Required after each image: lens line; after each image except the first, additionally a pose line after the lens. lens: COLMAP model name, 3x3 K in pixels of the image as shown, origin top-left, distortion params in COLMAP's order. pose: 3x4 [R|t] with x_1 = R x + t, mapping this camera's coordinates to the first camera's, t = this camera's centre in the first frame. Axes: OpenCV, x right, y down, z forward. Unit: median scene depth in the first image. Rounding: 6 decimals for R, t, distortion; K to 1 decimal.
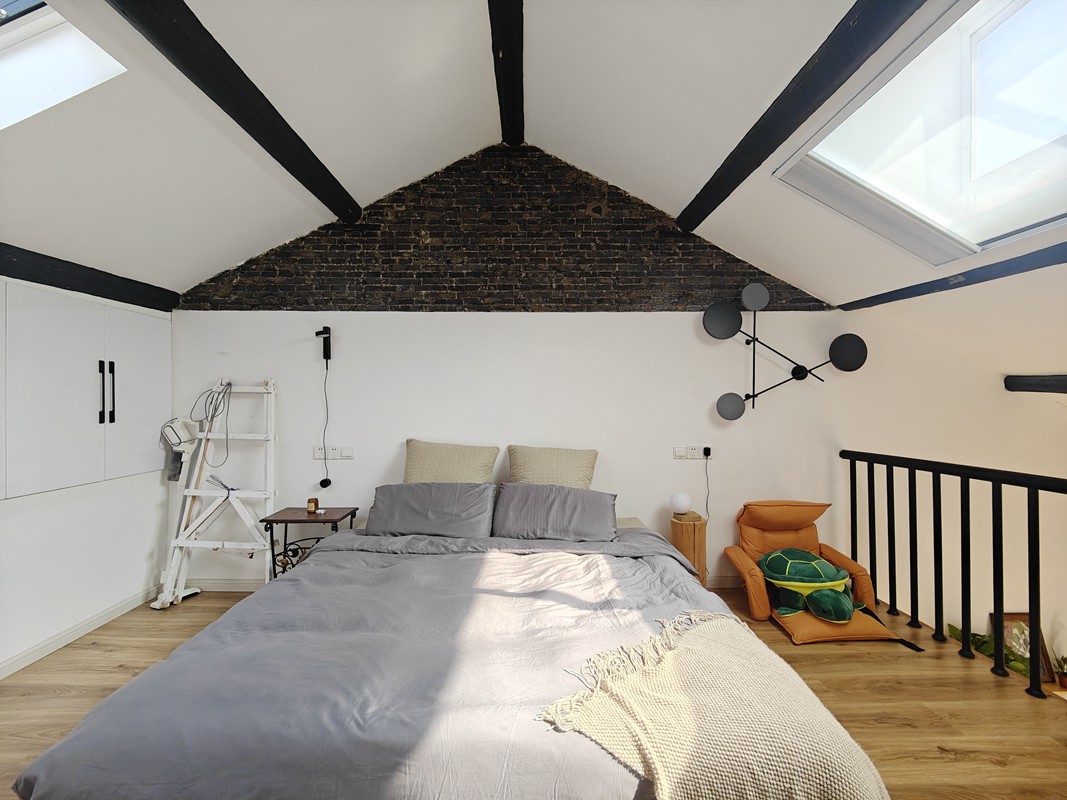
lens RADIAL K [[465.9, 0, 528.5], [0, 465.9, 406.3], [0, 0, 1]] dist [0.012524, -0.009453]
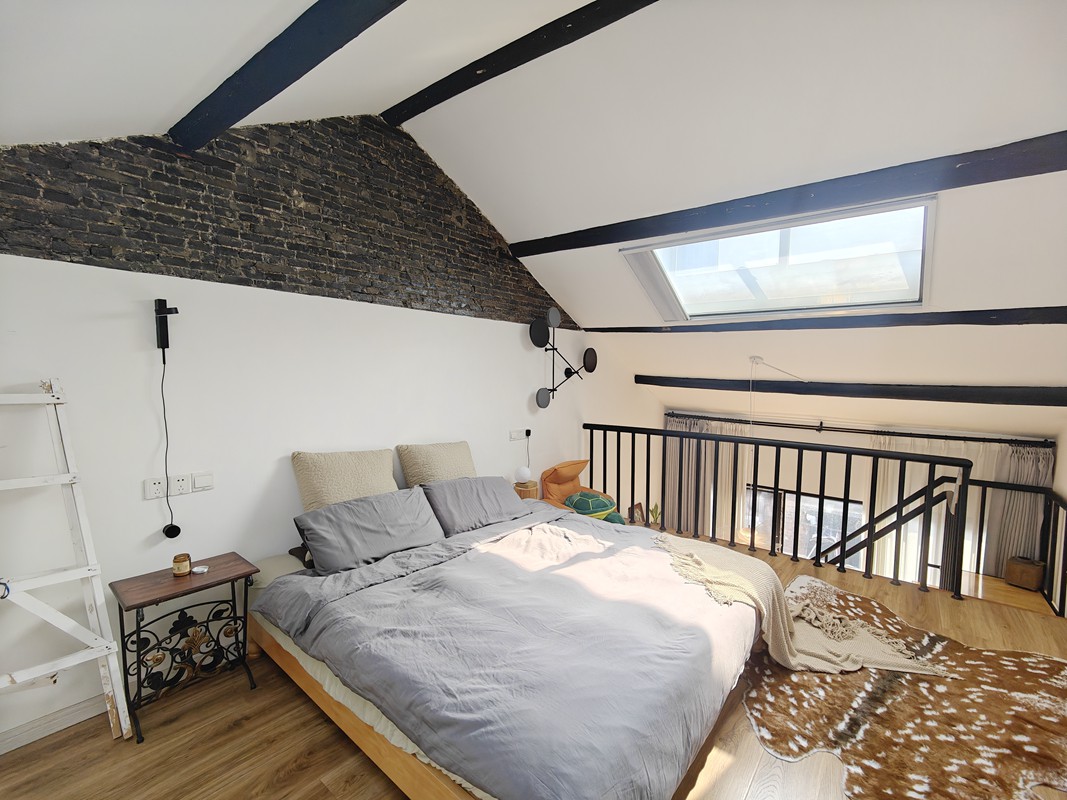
lens RADIAL K [[465.9, 0, 543.6], [0, 465.9, 406.7], [0, 0, 1]] dist [0.012524, -0.009453]
pose [[0.630049, -0.049446, 0.774979, -0.597202], [-0.011279, 0.997283, 0.072799, -0.071073], [-0.776473, -0.054608, 0.627780, 0.151746]]
